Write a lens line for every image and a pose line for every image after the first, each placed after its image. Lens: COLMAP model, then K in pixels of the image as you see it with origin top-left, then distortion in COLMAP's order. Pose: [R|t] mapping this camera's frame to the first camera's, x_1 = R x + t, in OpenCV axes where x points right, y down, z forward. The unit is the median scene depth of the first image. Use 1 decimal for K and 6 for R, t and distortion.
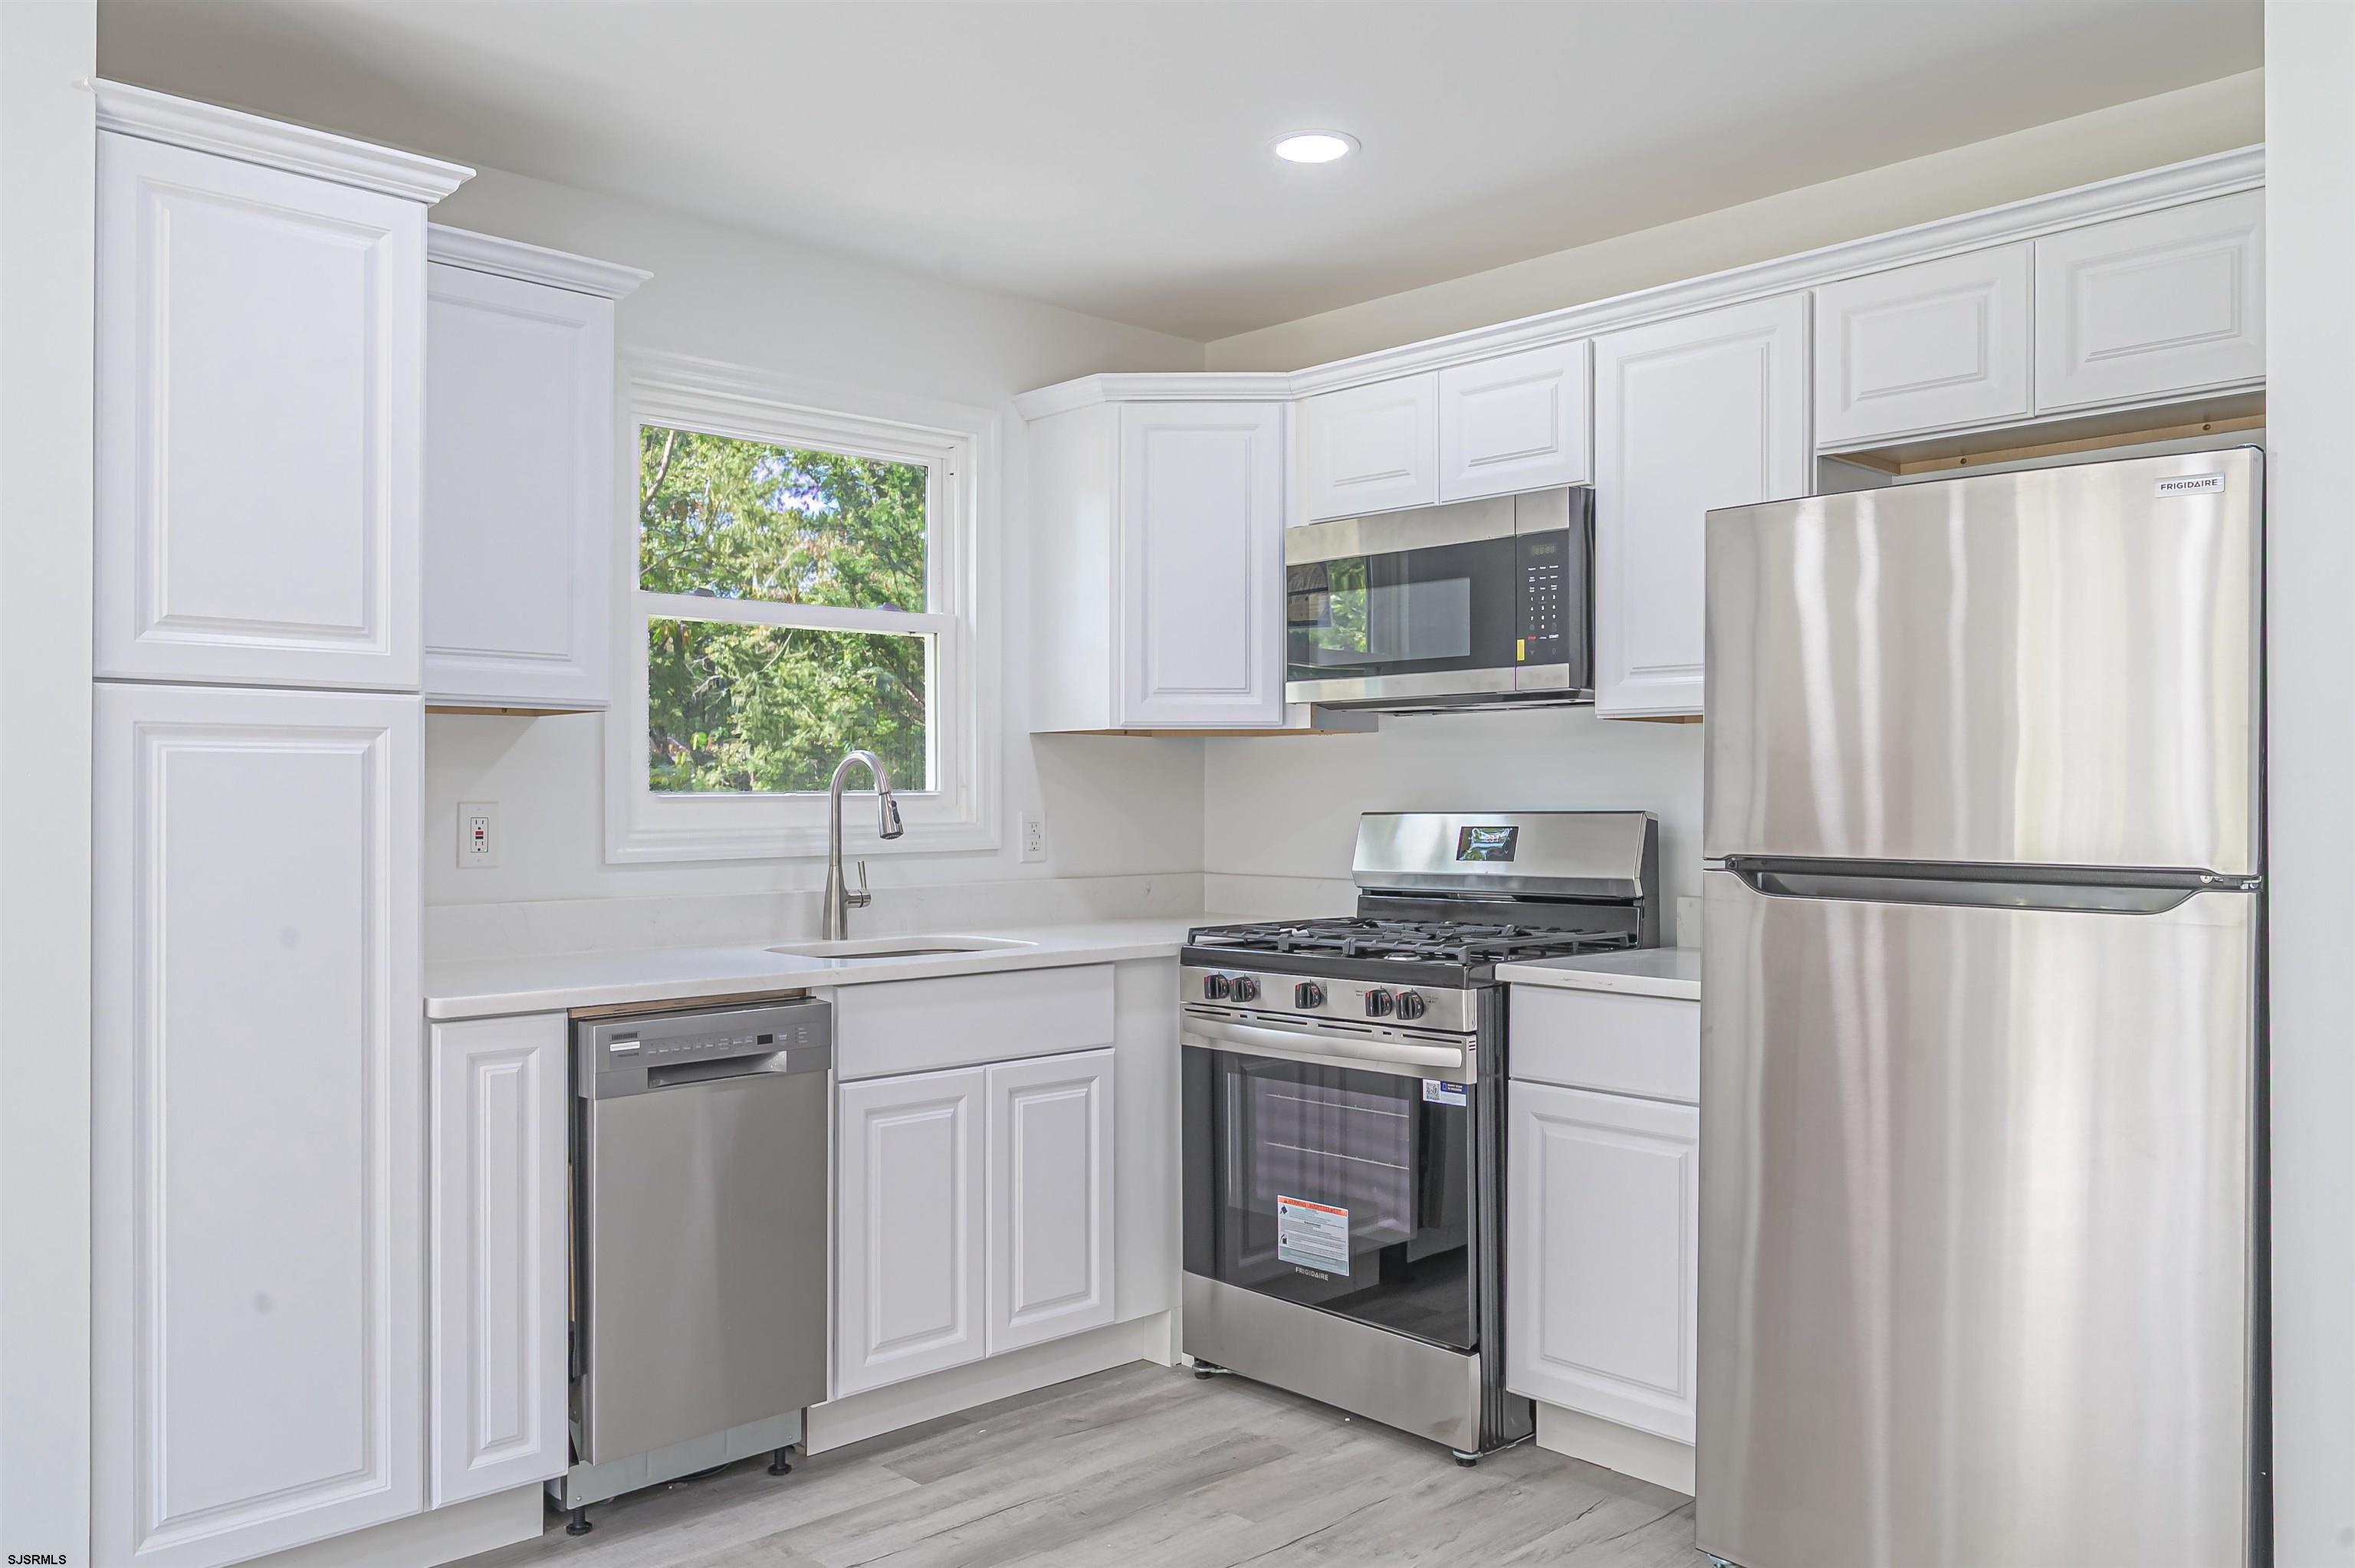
lens RADIAL K [[1760.7, 0, 1177.5], [0, 1760.7, 784.0], [0, 0, 1]] dist [-0.004832, 0.004788]
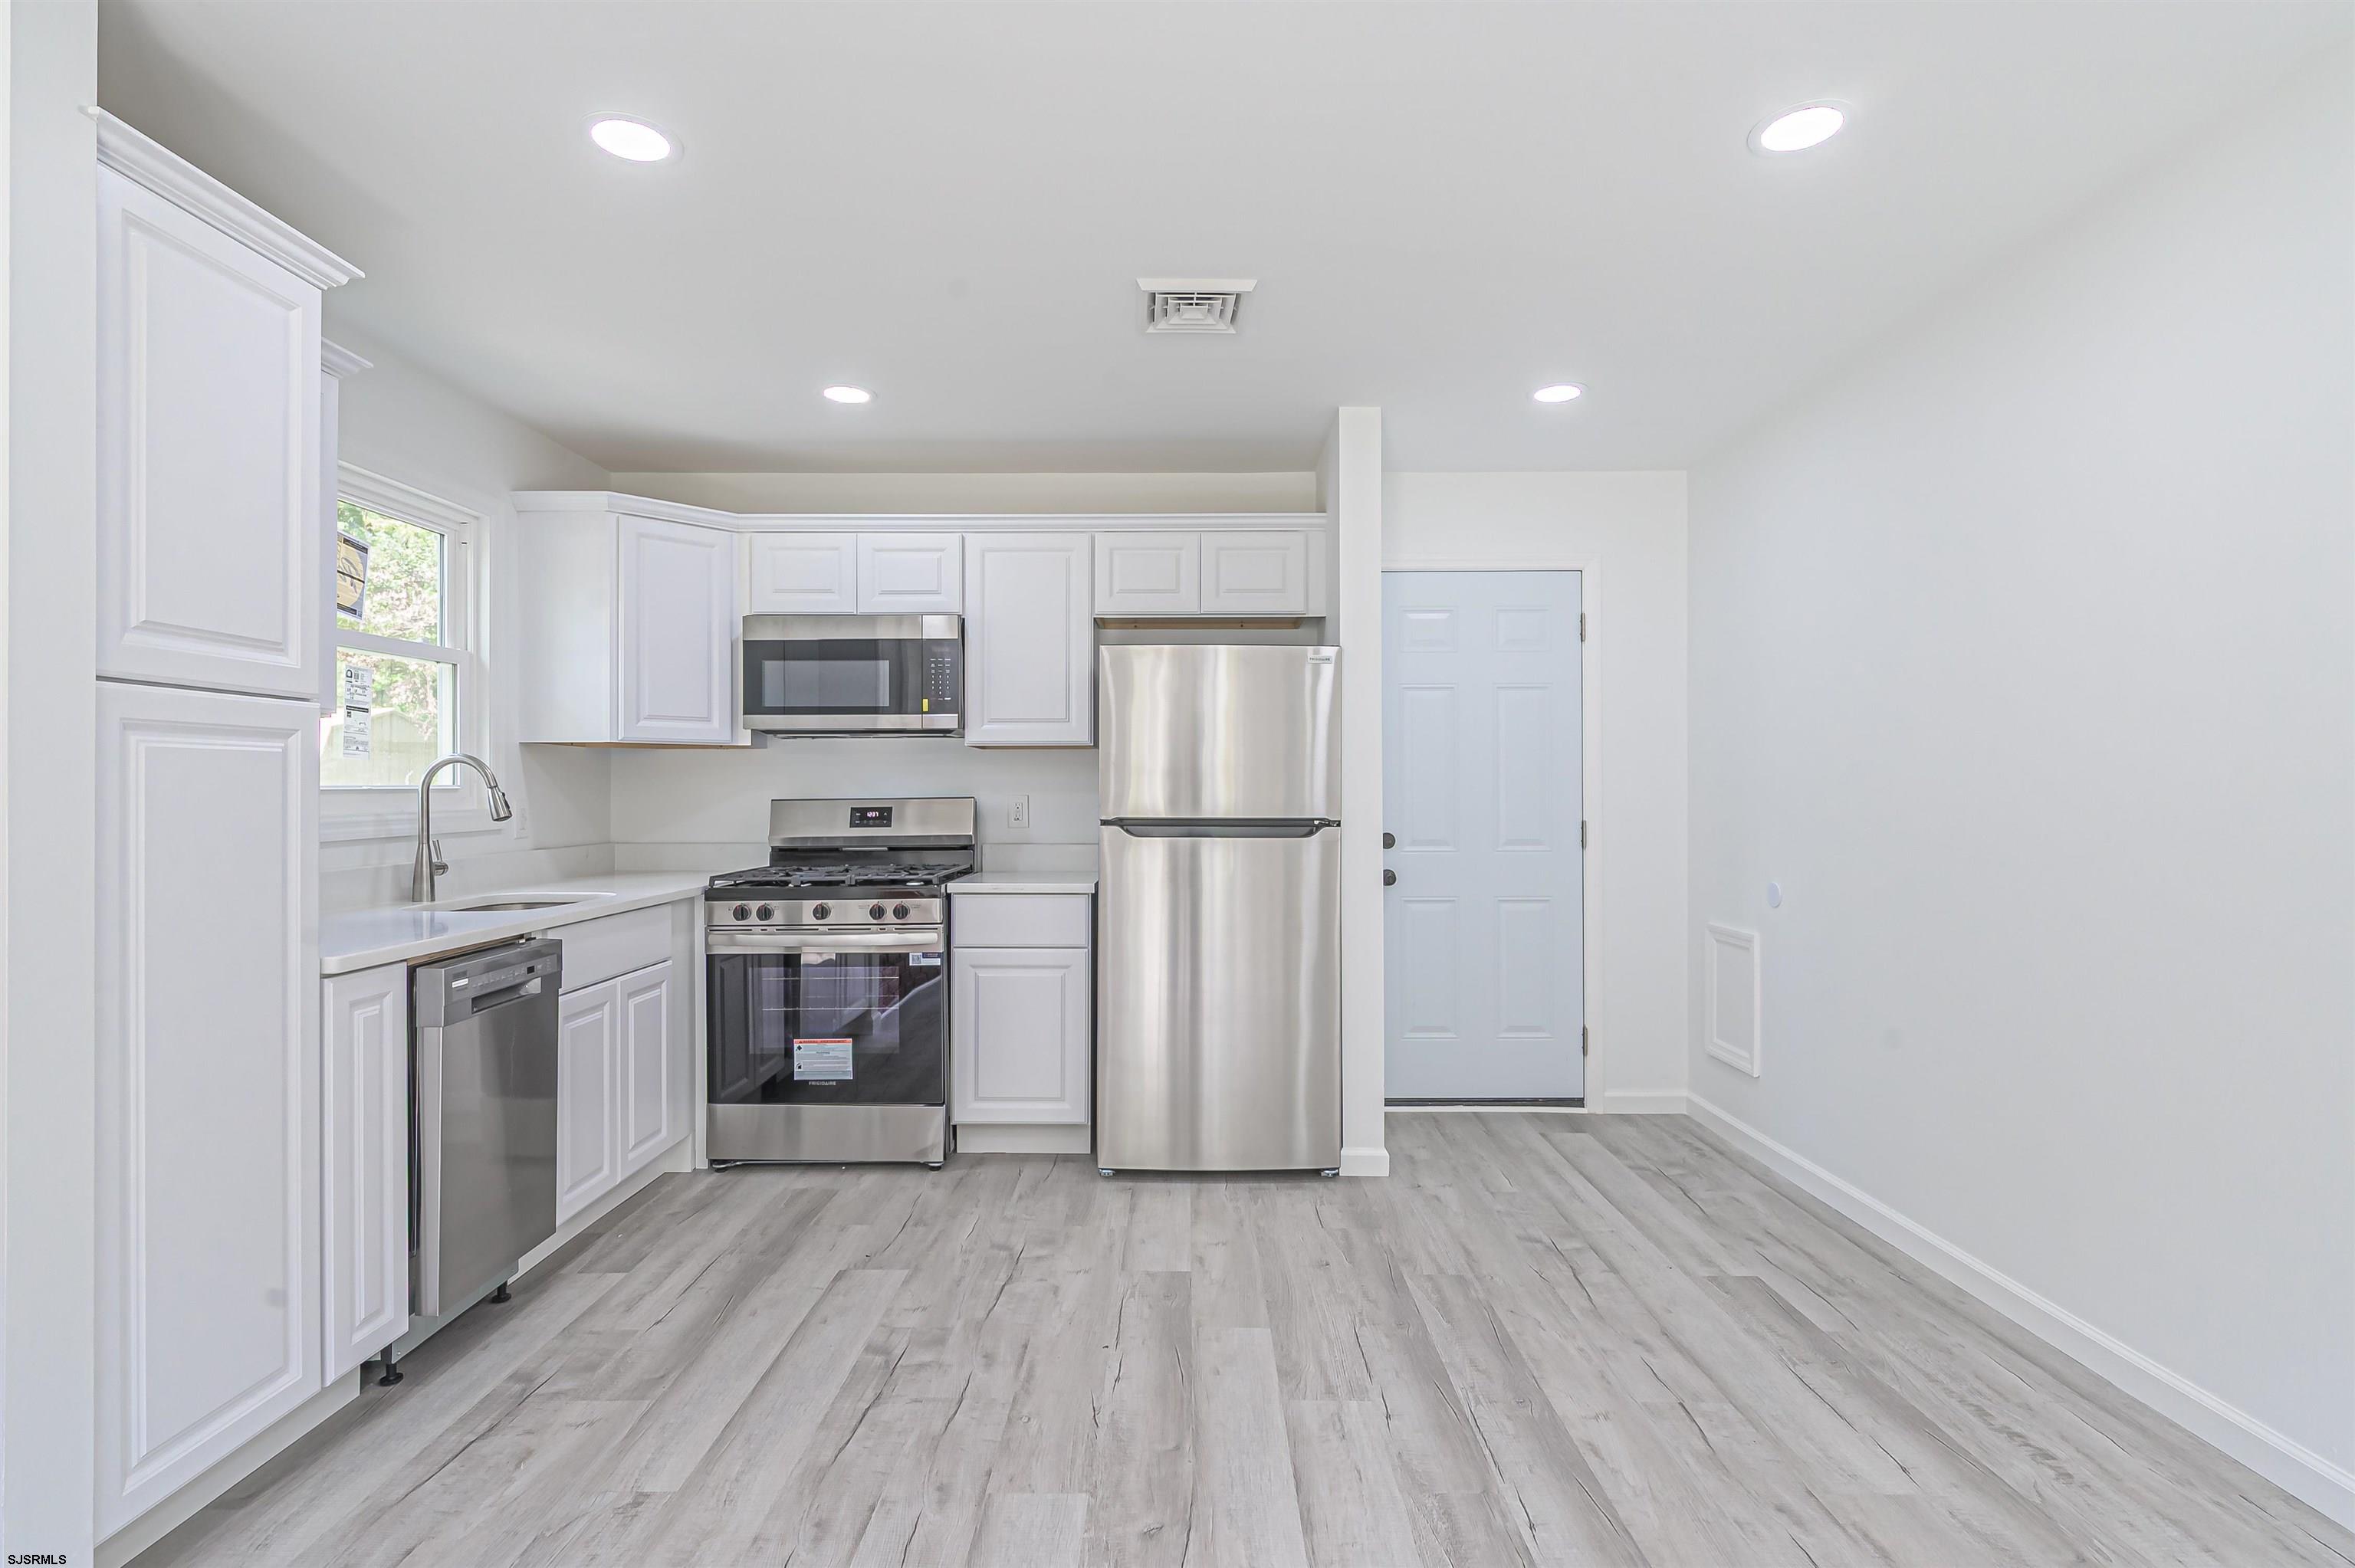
lens RADIAL K [[1140.8, 0, 1177.5], [0, 1140.8, 784.0], [0, 0, 1]] dist [0.001985, -0.000382]
pose [[0.690448, 0.003068, 0.723376, -0.483406], [-0.003657, 0.999993, -0.000750, 0.002249], [-0.723373, -0.002127, 0.690454, 0.040132]]
